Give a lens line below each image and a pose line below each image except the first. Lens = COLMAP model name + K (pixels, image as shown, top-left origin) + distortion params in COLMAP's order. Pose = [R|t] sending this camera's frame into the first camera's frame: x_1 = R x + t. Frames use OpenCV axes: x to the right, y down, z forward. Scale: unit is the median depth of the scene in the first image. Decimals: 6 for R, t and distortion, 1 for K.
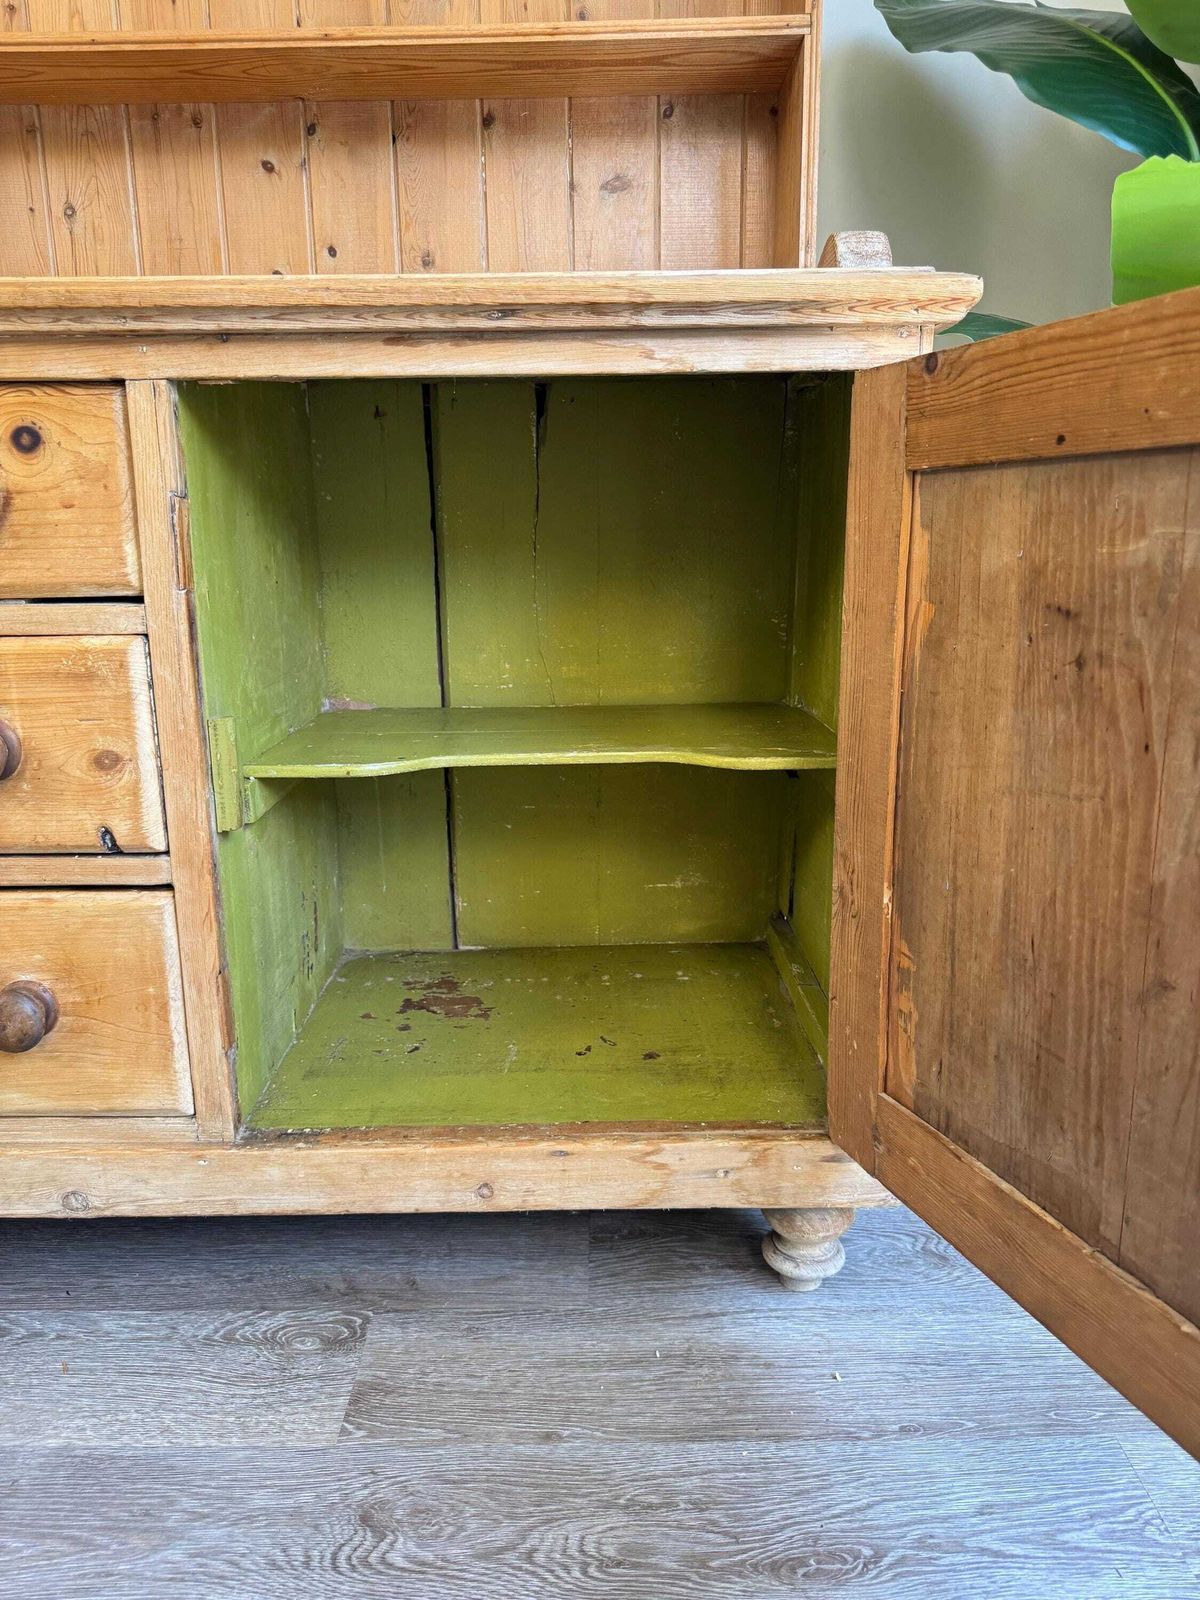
lens RADIAL K [[1150.5, 0, 594.0], [0, 1150.5, 800.5], [0, 0, 1]] dist [0.031075, -0.044788]
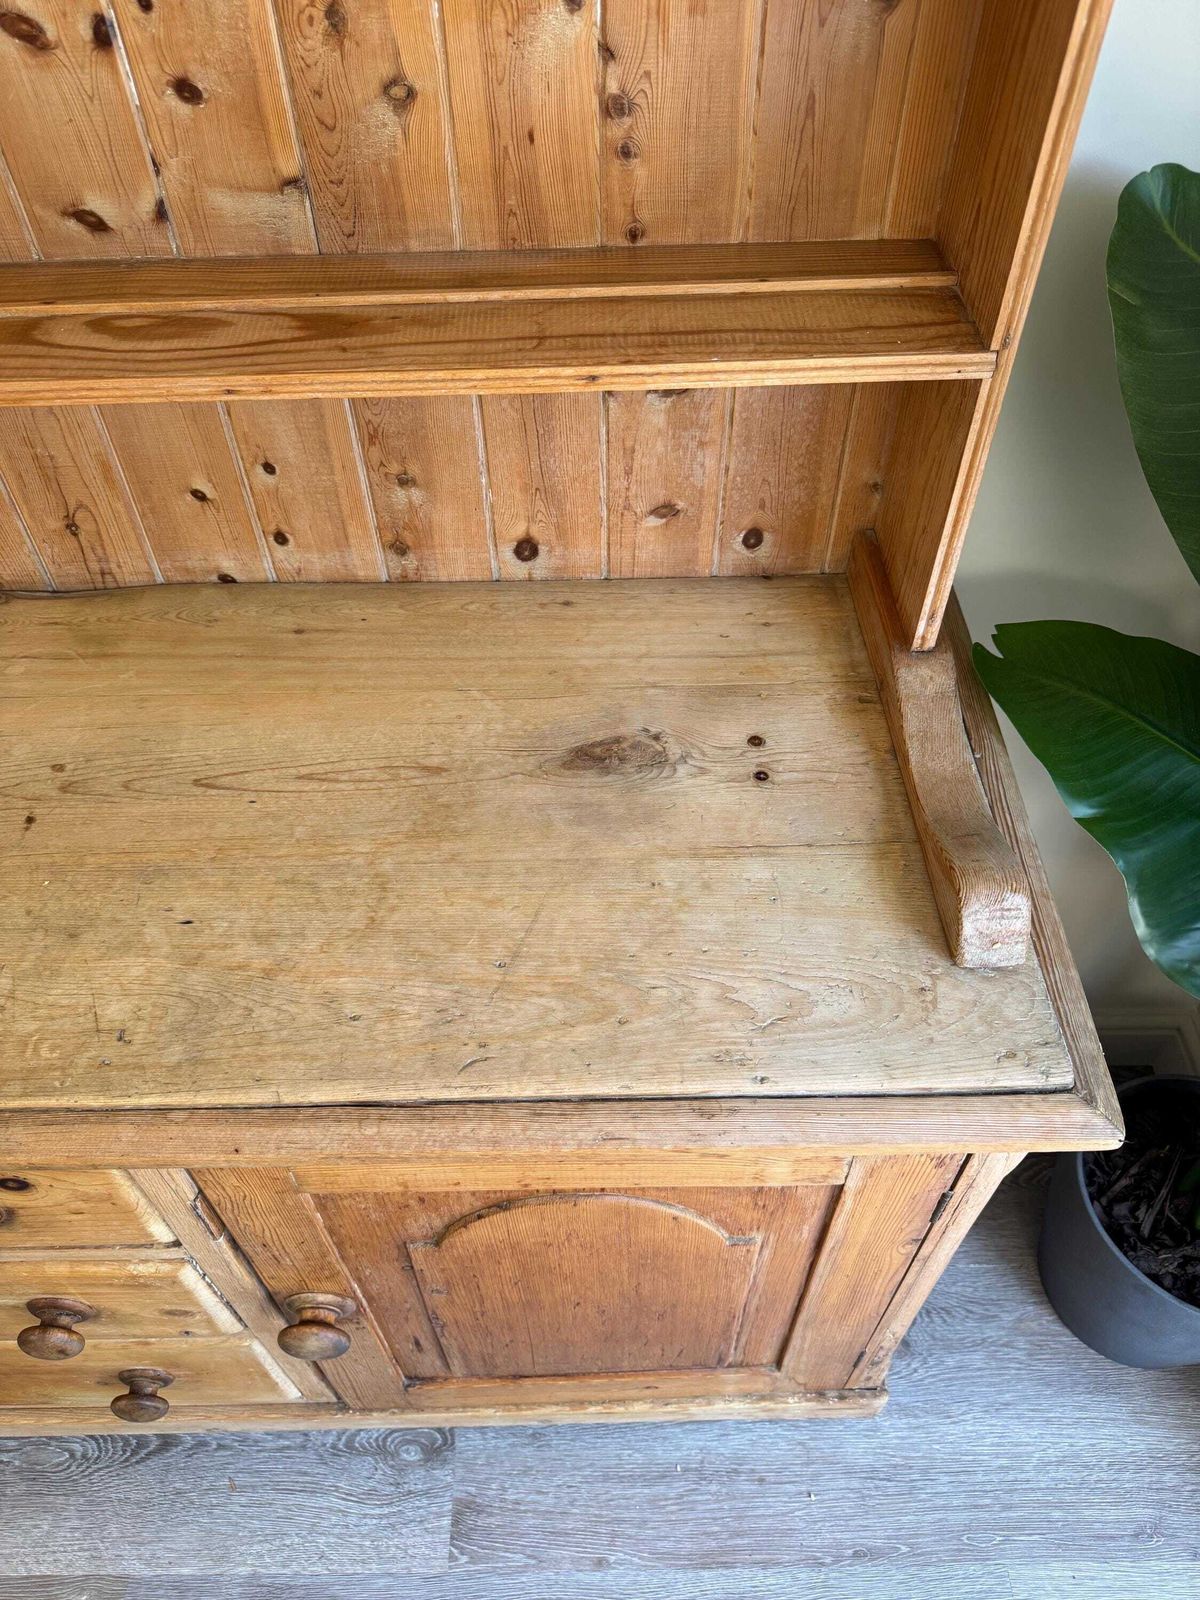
lens RADIAL K [[1150.5, 0, 600.8], [0, 1150.5, 803.0], [0, 0, 1]] dist [0.031075, -0.044788]
pose [[0.999908, -0.009827, 0.009297, -0.040482], [0.002468, 0.808208, 0.588892, -0.956147], [-0.013301, -0.588815, 0.808159, 0.394855]]
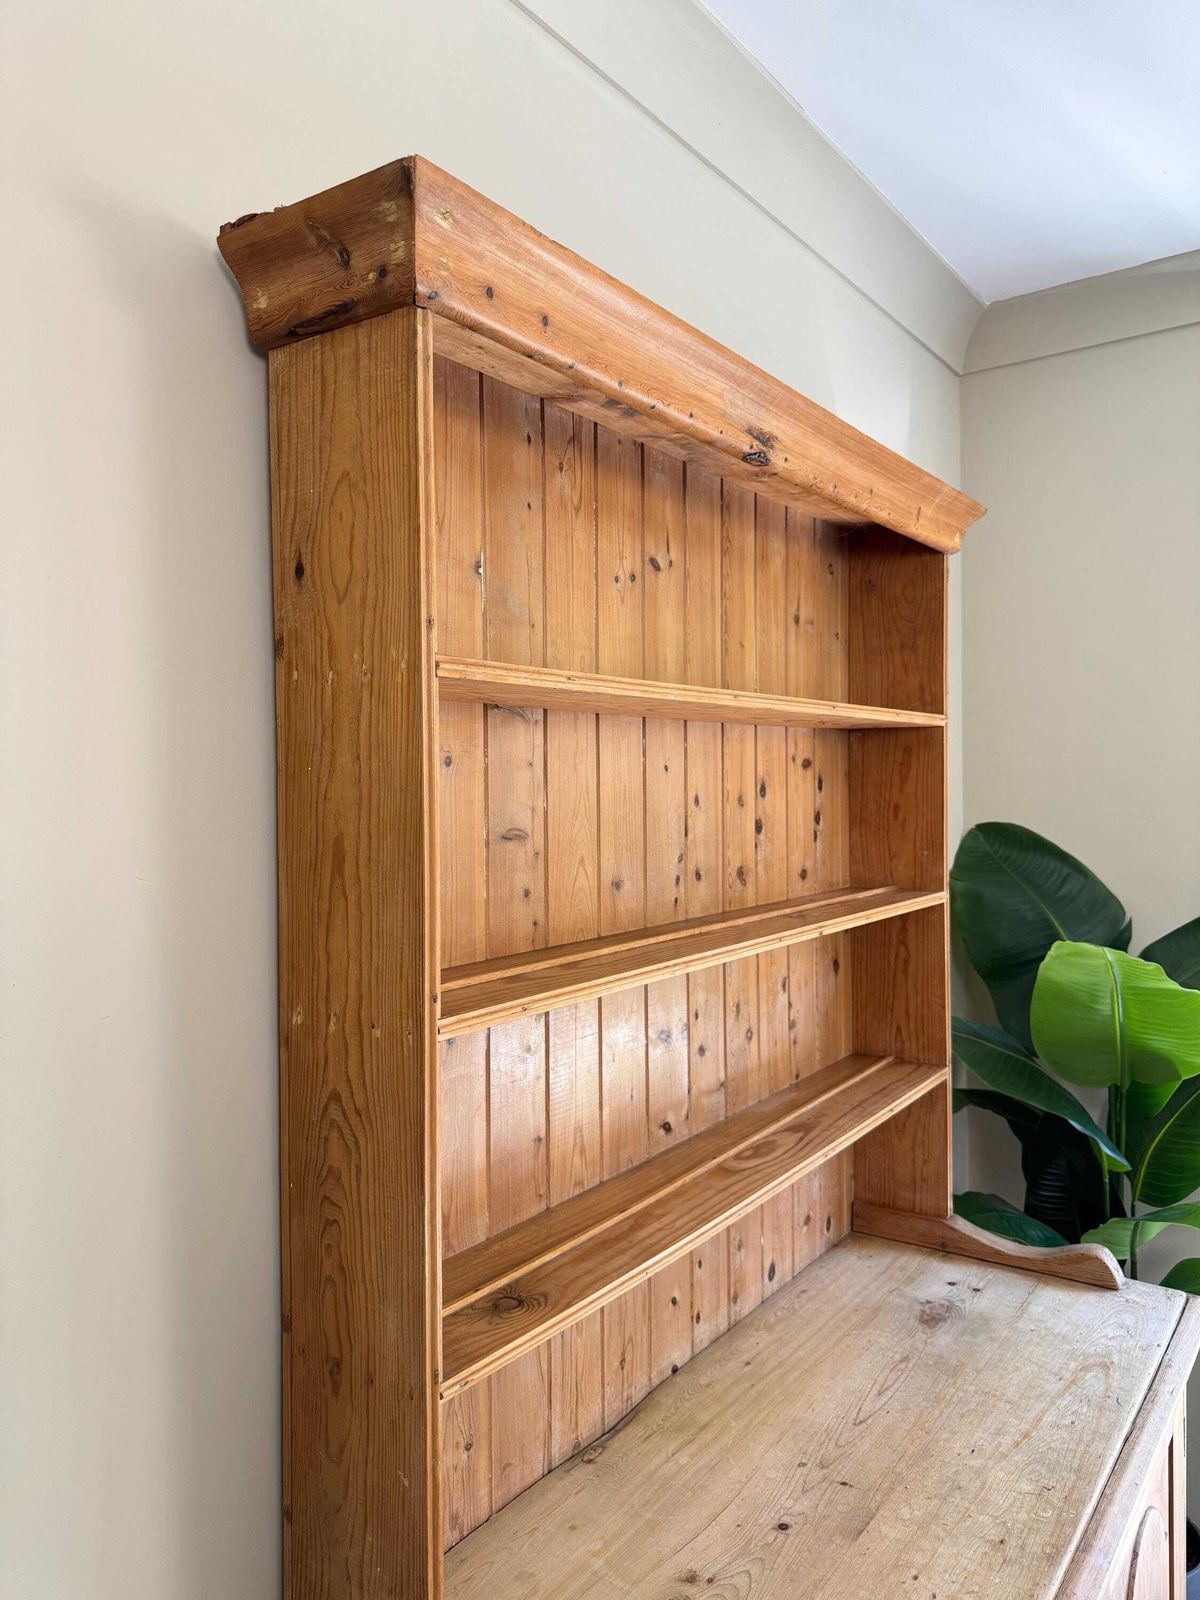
lens RADIAL K [[1150.5, 0, 603.9], [0, 1150.5, 792.3], [0, 0, 1]] dist [0.031075, -0.044788]
pose [[0.580277, -0.005416, 0.814401, -1.603002], [0.192986, 0.972412, -0.131040, -1.050496], [-0.791223, 0.233208, 0.565314, 0.415074]]
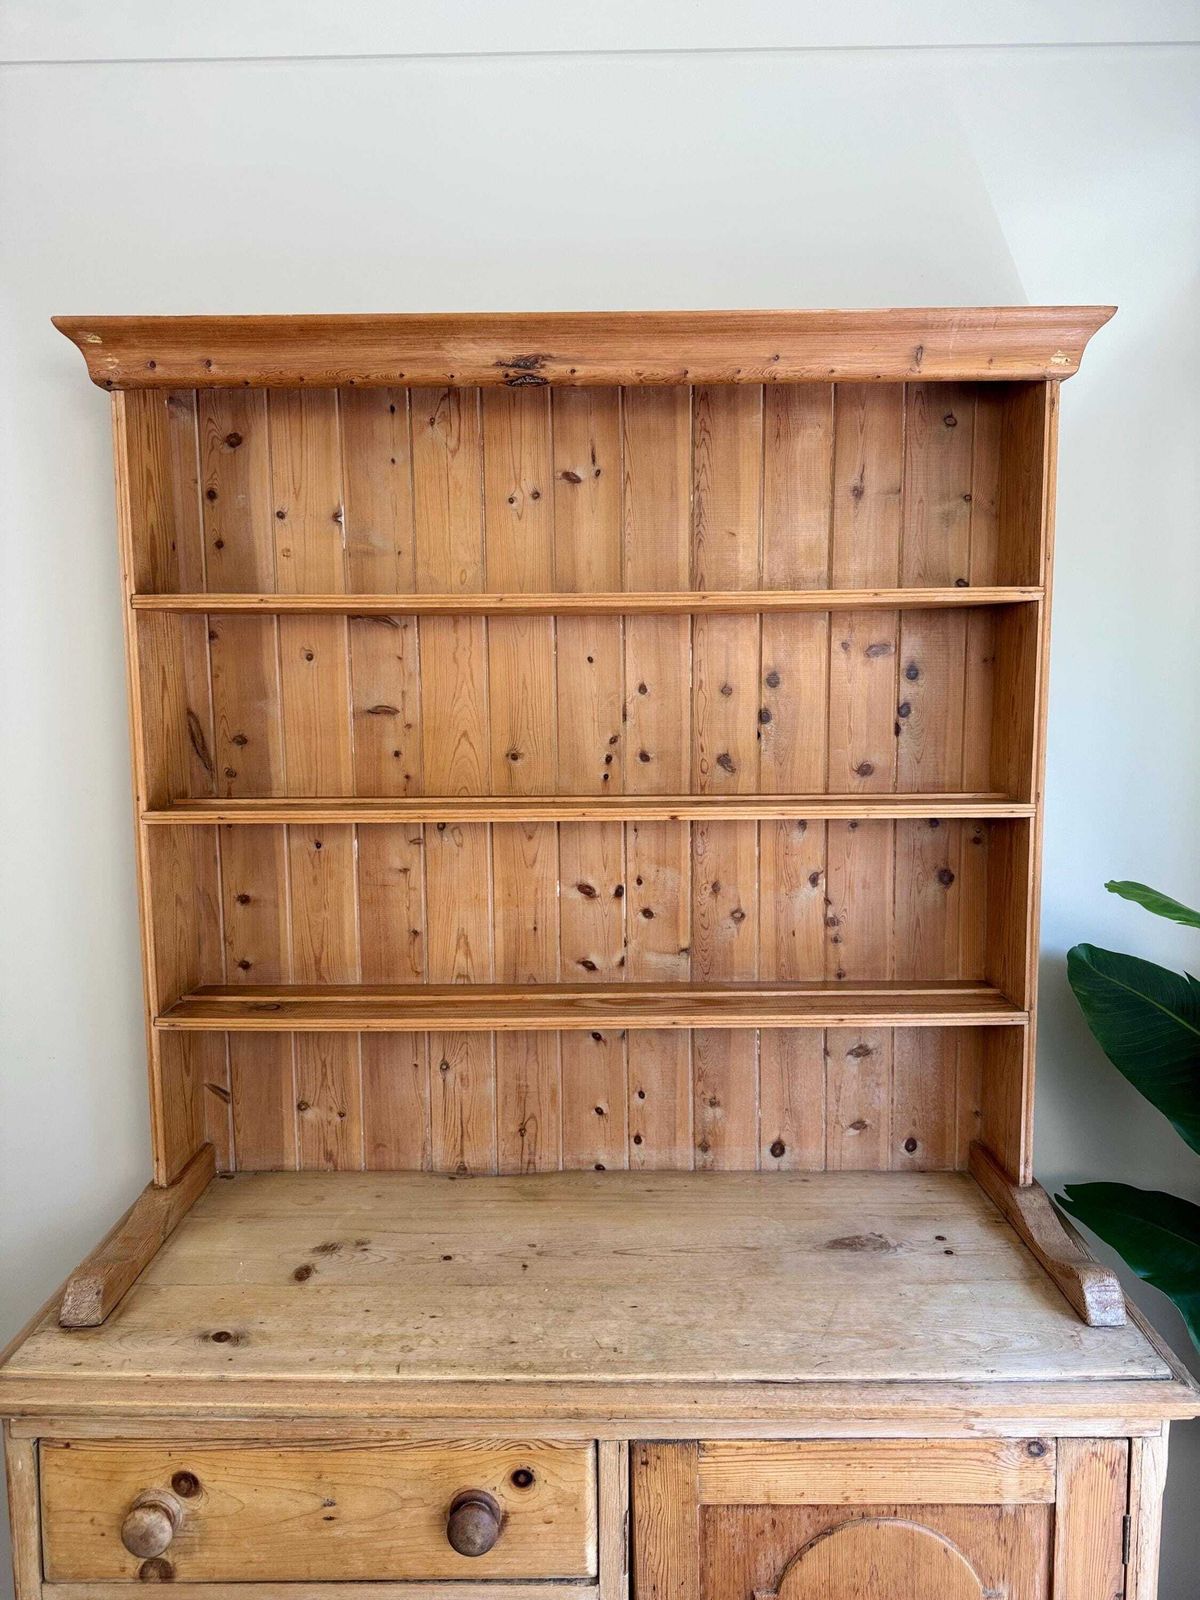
lens RADIAL K [[1150.5, 0, 595.8], [0, 1150.5, 785.3], [0, 0, 1]] dist [0.031075, -0.044788]
pose [[0.999936, 0.002070, -0.011096, -0.348222], [-0.003508, 0.991354, -0.131169, -0.856717], [0.010728, 0.131199, 0.991298, -0.448473]]
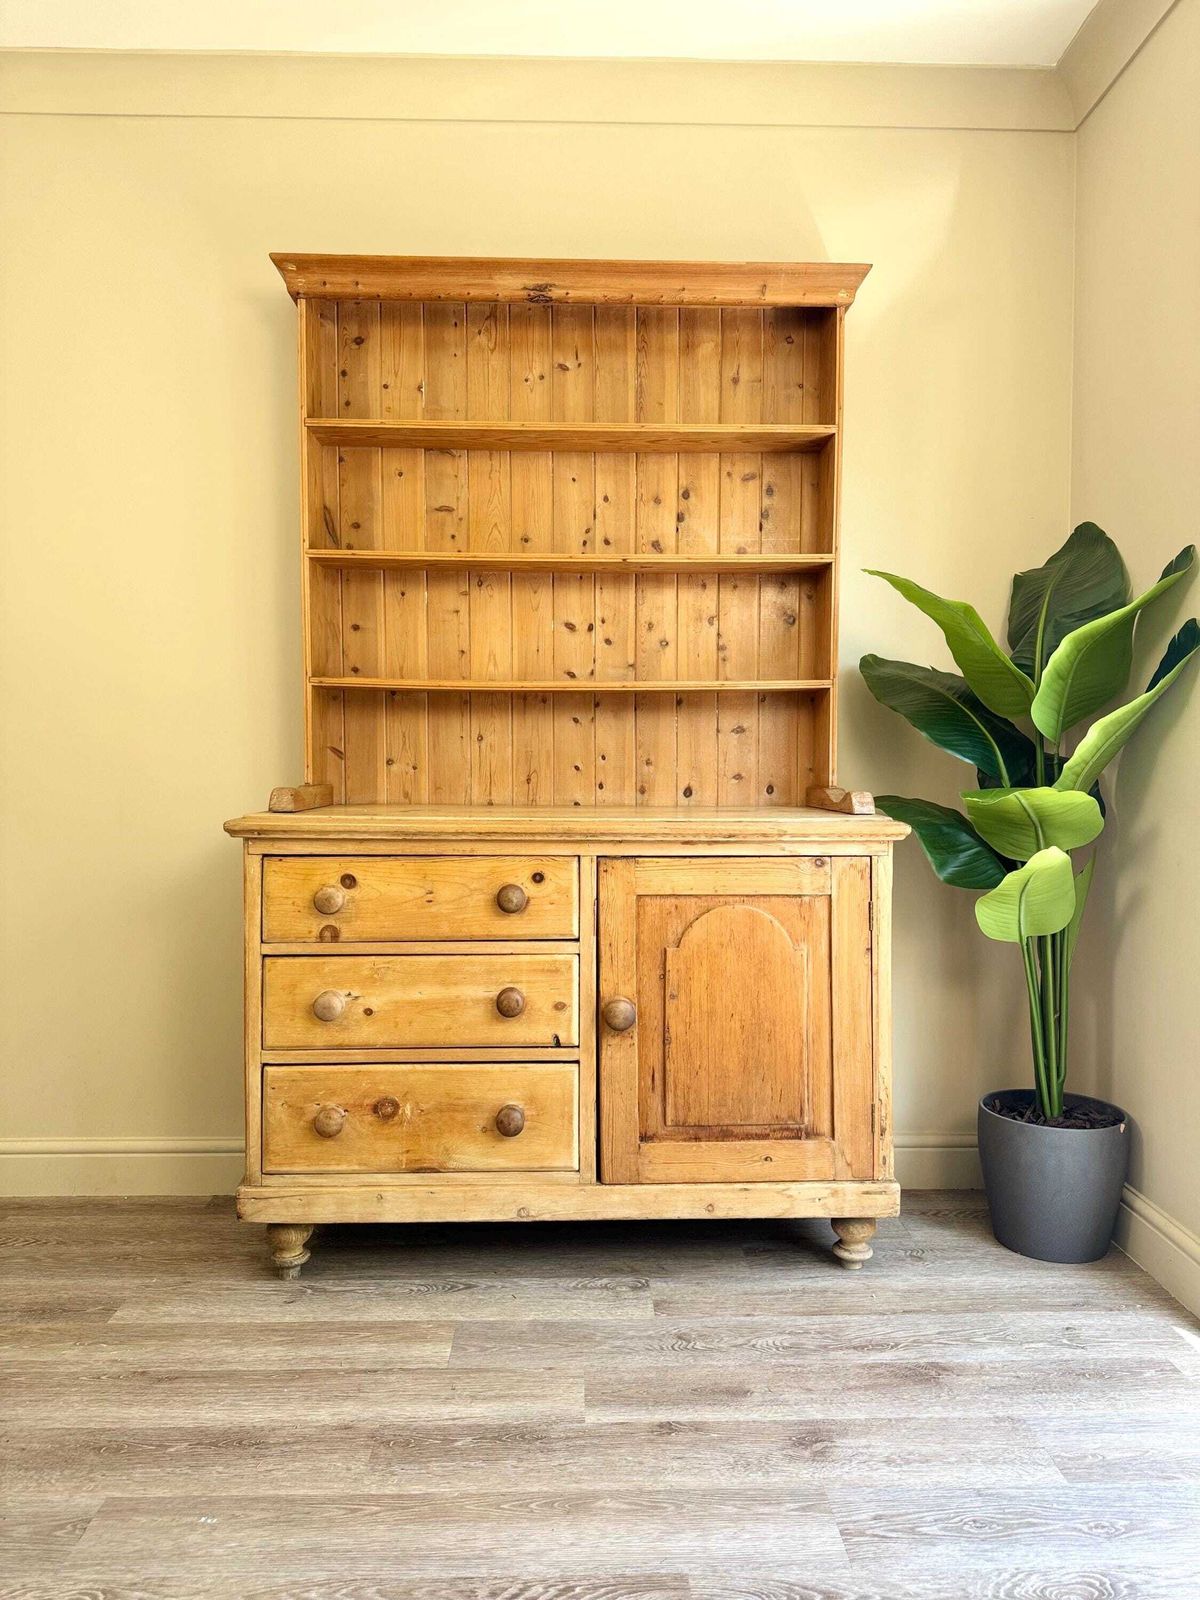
lens RADIAL K [[1150.5, 0, 601.5], [0, 1150.5, 780.6], [0, 0, 1]] dist [0.031075, -0.044788]
pose [[0.999426, 0.011114, 0.031990, -0.389119], [-0.004047, 0.977043, -0.213006, 0.013591], [-0.033623, 0.212754, 0.976527, -1.341046]]
